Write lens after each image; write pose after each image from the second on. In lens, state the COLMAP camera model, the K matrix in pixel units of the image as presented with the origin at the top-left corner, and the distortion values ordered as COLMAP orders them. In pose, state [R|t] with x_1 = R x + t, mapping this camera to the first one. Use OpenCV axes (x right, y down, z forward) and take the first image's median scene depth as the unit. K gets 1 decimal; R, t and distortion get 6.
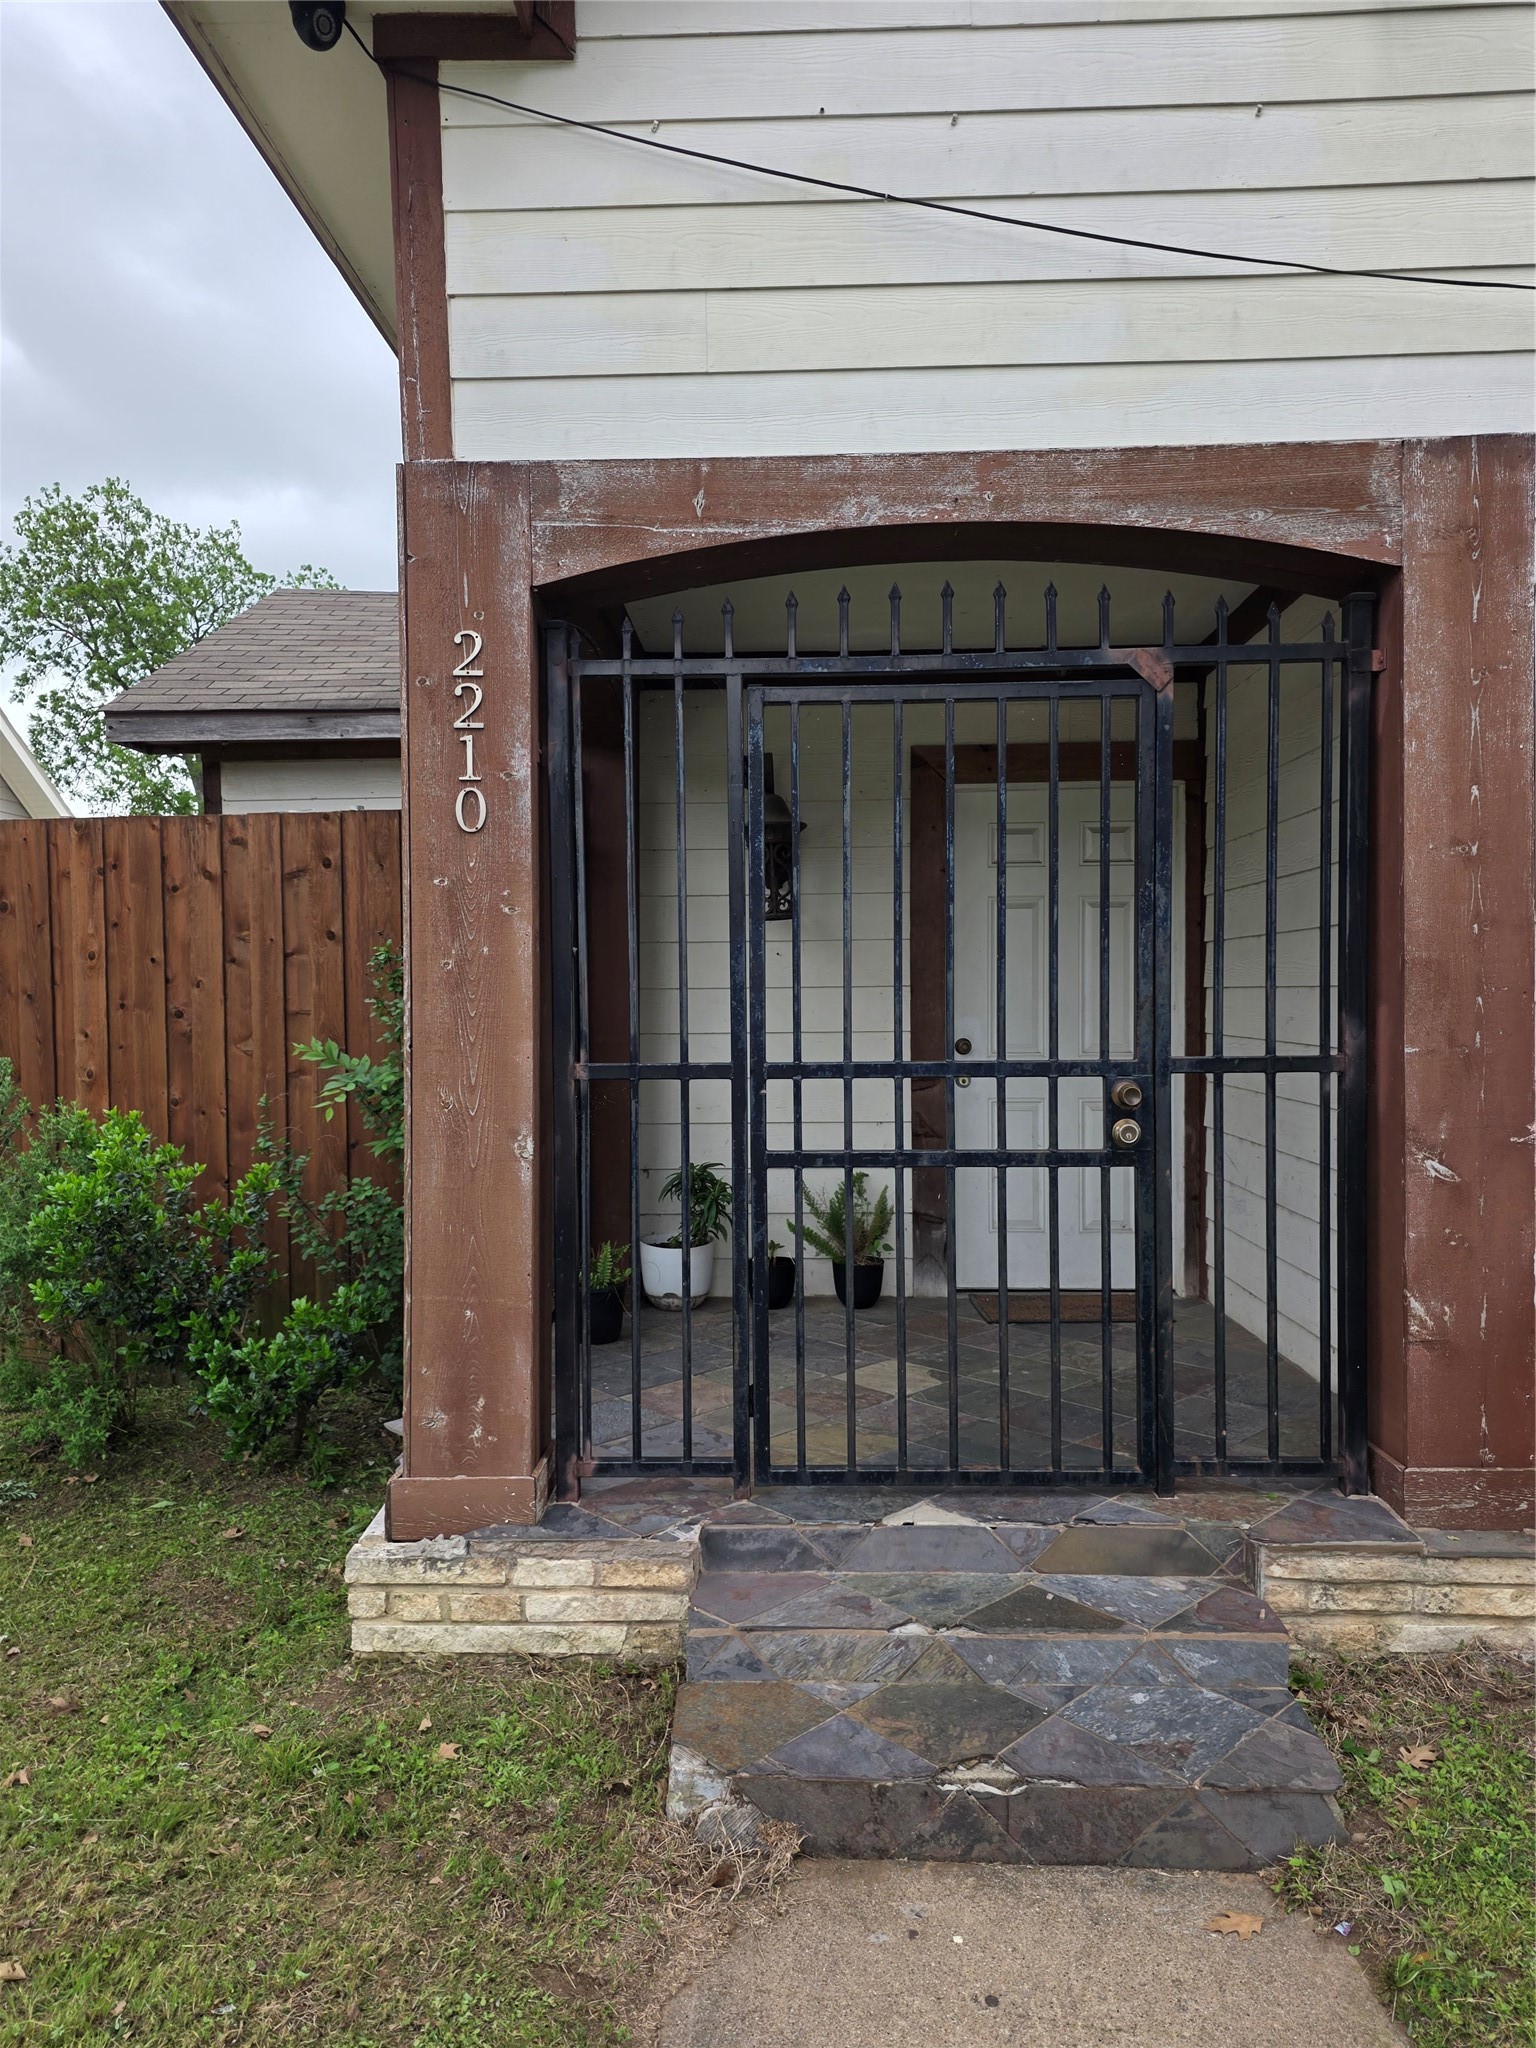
lens RADIAL K [[1357.6, 0, 765.2], [0, 1357.6, 1040.8], [0, 0, 1]] dist [0.147896, -0.212569]
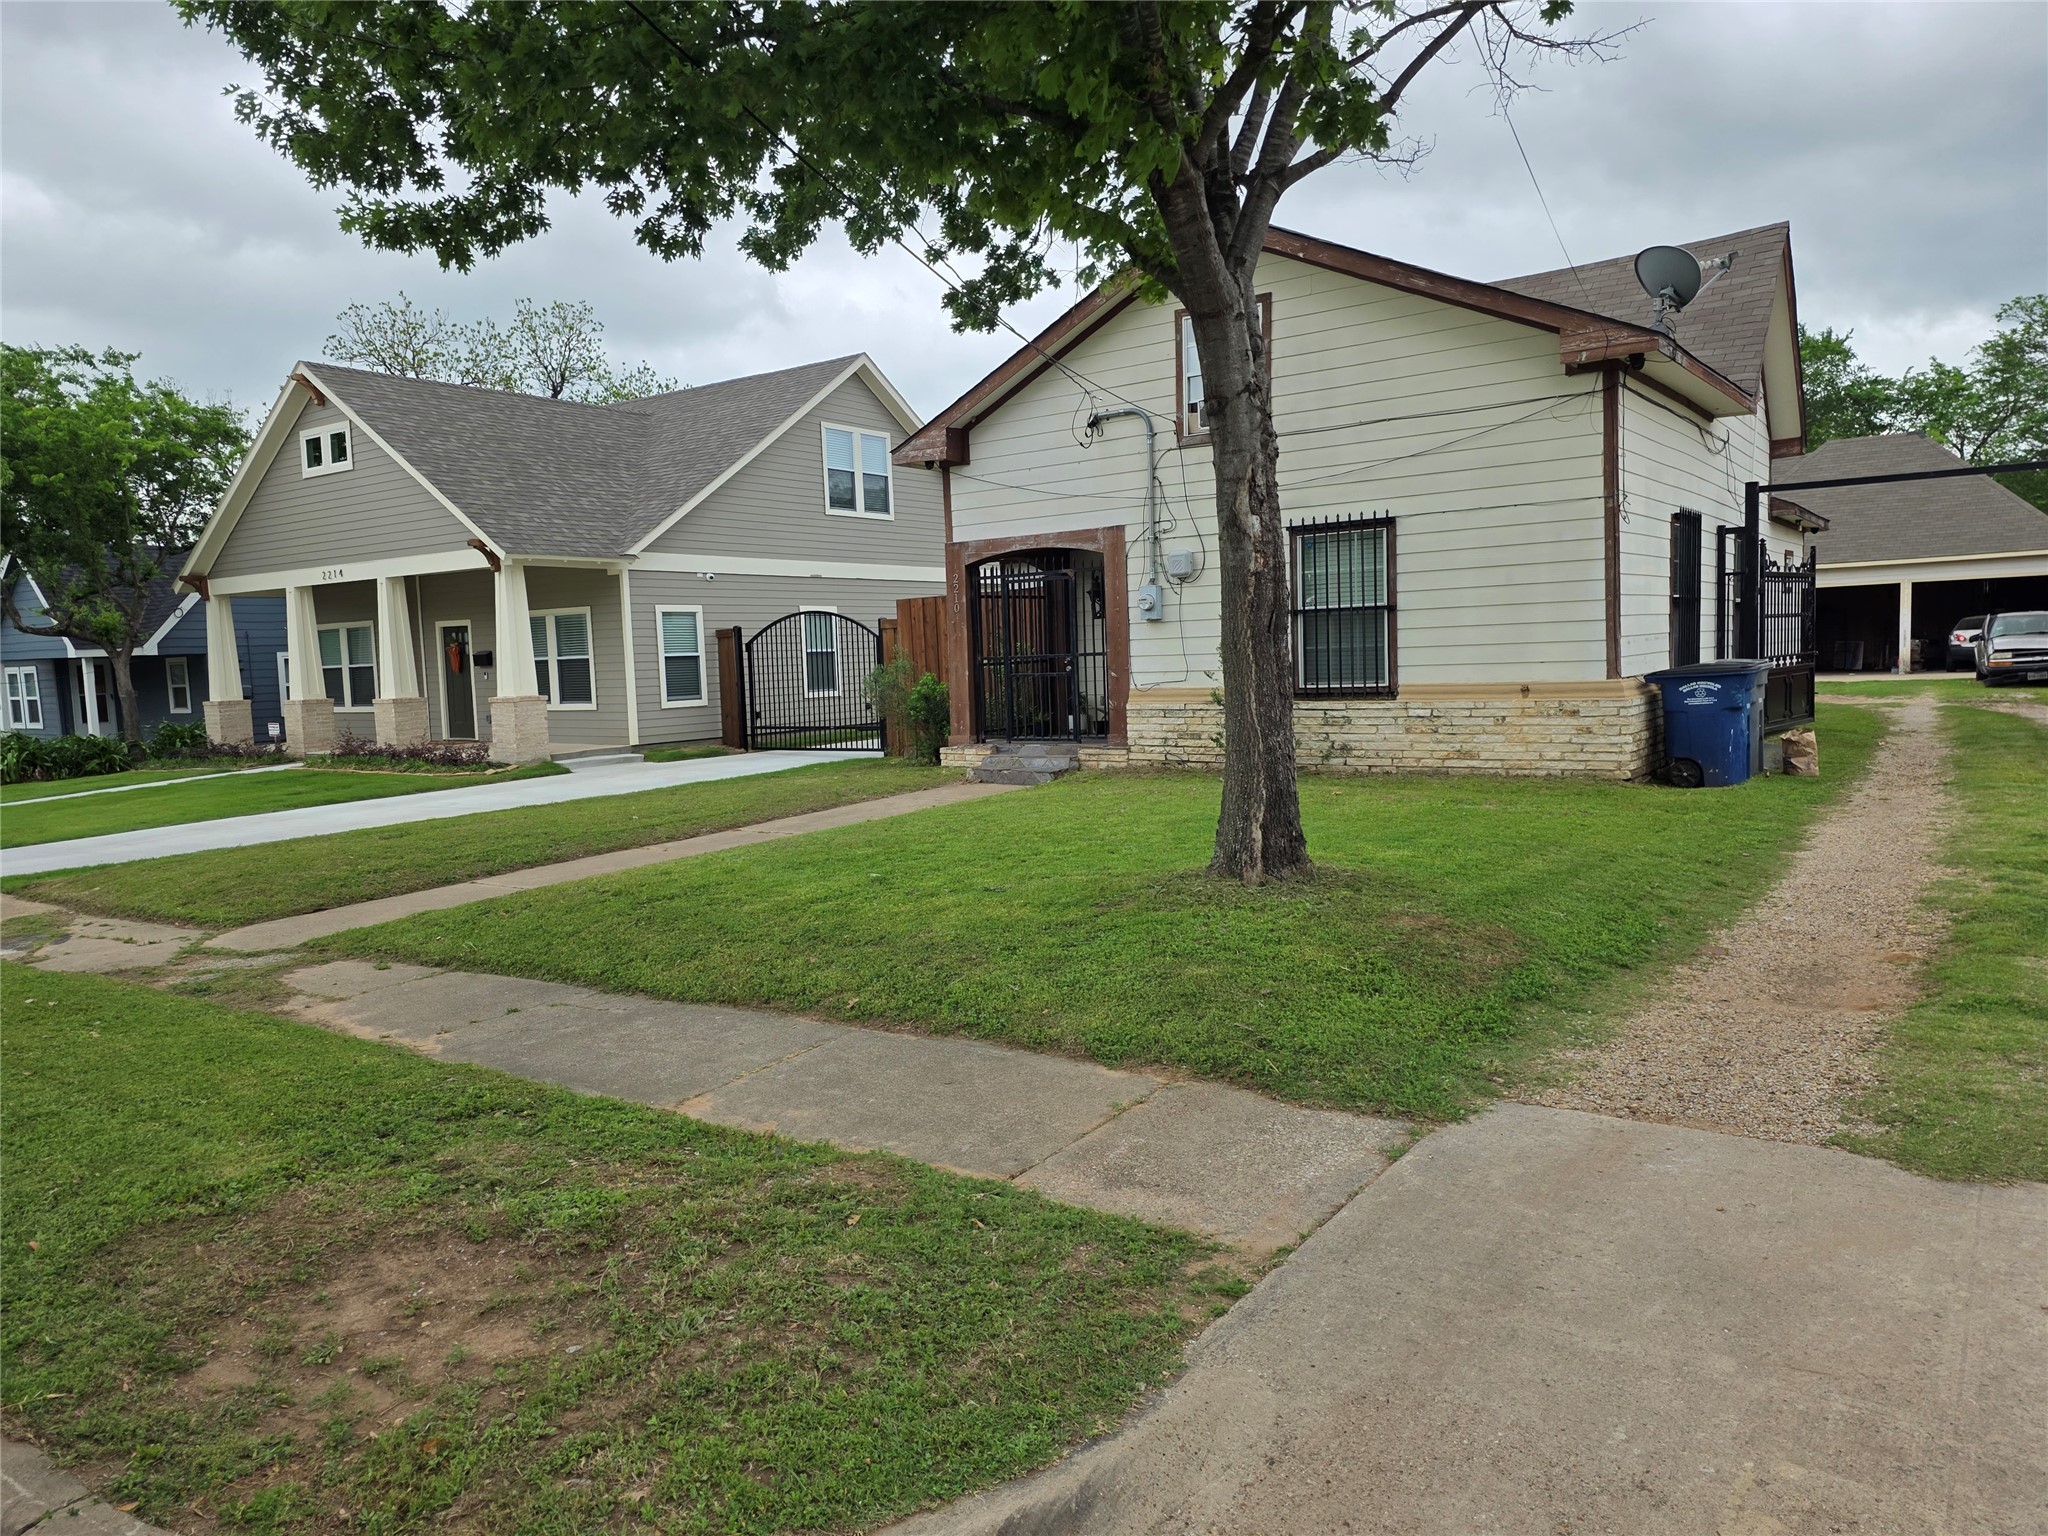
lens RADIAL K [[1357.6, 0, 1024.0], [0, 1357.6, 768.0], [0, 0, 1]] dist [0.147896, -0.212569]
pose [[0.824299, 0.029744, -0.565373, 3.005458], [0.000144, 0.998608, 0.052746, 0.172757], [0.566155, -0.043560, 0.823147, -3.218904]]
